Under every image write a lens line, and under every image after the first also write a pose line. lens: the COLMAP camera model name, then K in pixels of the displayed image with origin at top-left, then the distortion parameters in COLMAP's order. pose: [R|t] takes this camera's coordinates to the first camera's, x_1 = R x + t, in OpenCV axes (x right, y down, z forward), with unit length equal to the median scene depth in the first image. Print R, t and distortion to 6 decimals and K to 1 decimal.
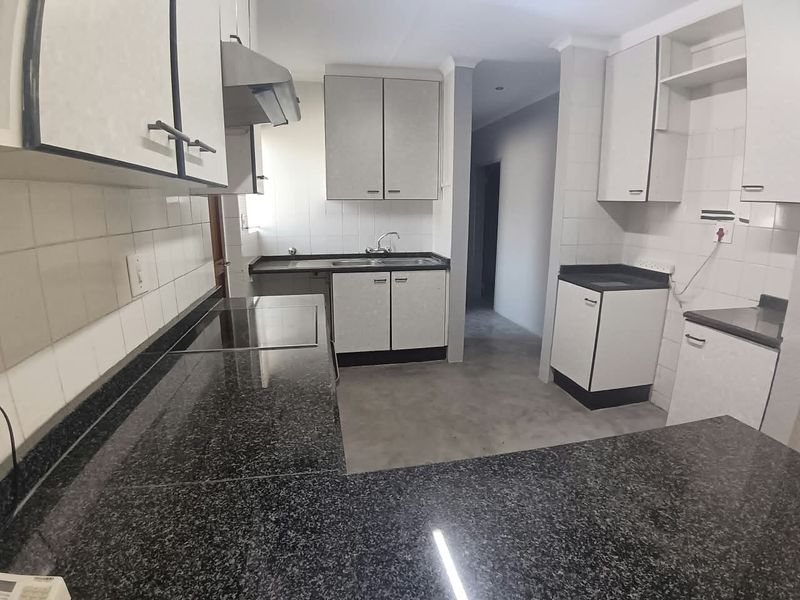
lens RADIAL K [[396.8, 0, 400.0], [0, 396.8, 300.0], [0, 0, 1]] dist [-0.091170, -0.000836]
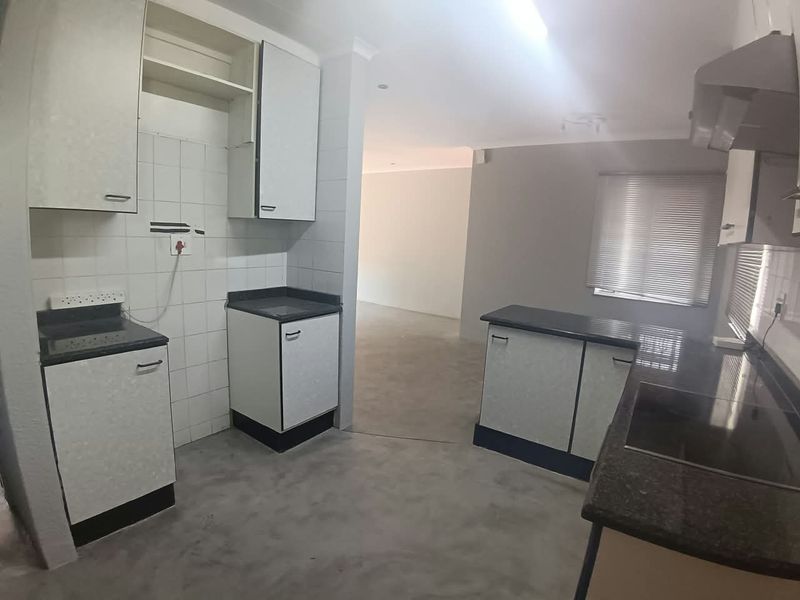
lens RADIAL K [[396.8, 0, 400.0], [0, 396.8, 300.0], [0, 0, 1]] dist [-0.091170, -0.000836]
pose [[-0.688367, -0.157025, 0.708163, -0.275420], [0.109420, 0.942637, 0.315377, -0.296917], [-0.717063, 0.294582, -0.631698, 1.237135]]
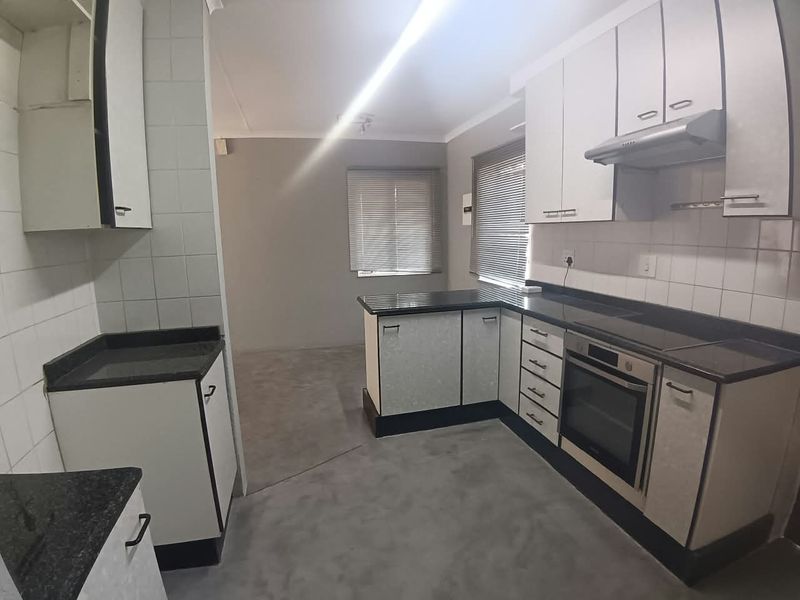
lens RADIAL K [[396.8, 0, 400.0], [0, 396.8, 300.0], [0, 0, 1]] dist [-0.091170, -0.000836]
pose [[-0.998098, 0.029899, -0.053902, 0.325678], [0.006938, 0.923416, 0.383739, -0.334667], [0.061248, 0.382635, -0.921867, 1.406856]]
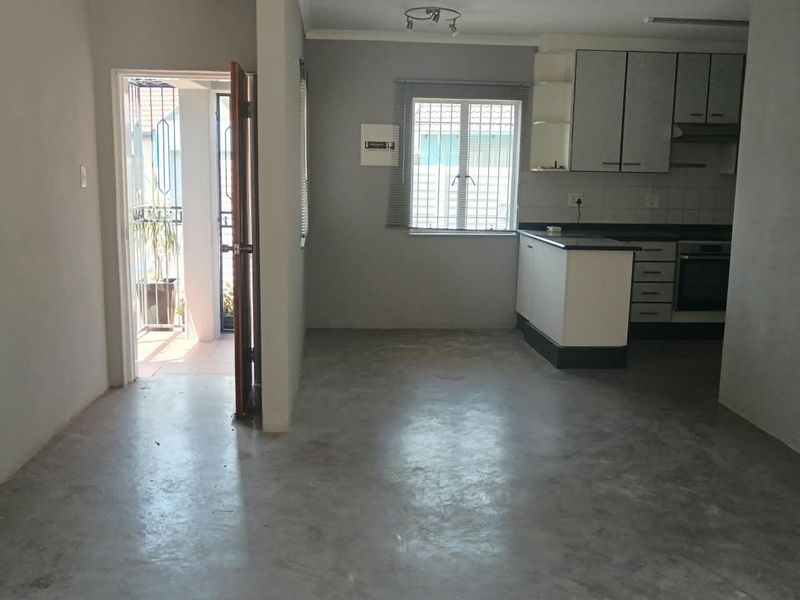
lens RADIAL K [[813.5, 0, 400.0], [0, 813.5, 300.0], [0, 0, 1]] dist [-0.007319, -0.008130]
pose [[-0.127117, 0.157992, -0.979224, 3.047719], [-0.238227, 0.953473, 0.184762, -0.019386], [0.962855, 0.256764, -0.083565, -0.088529]]
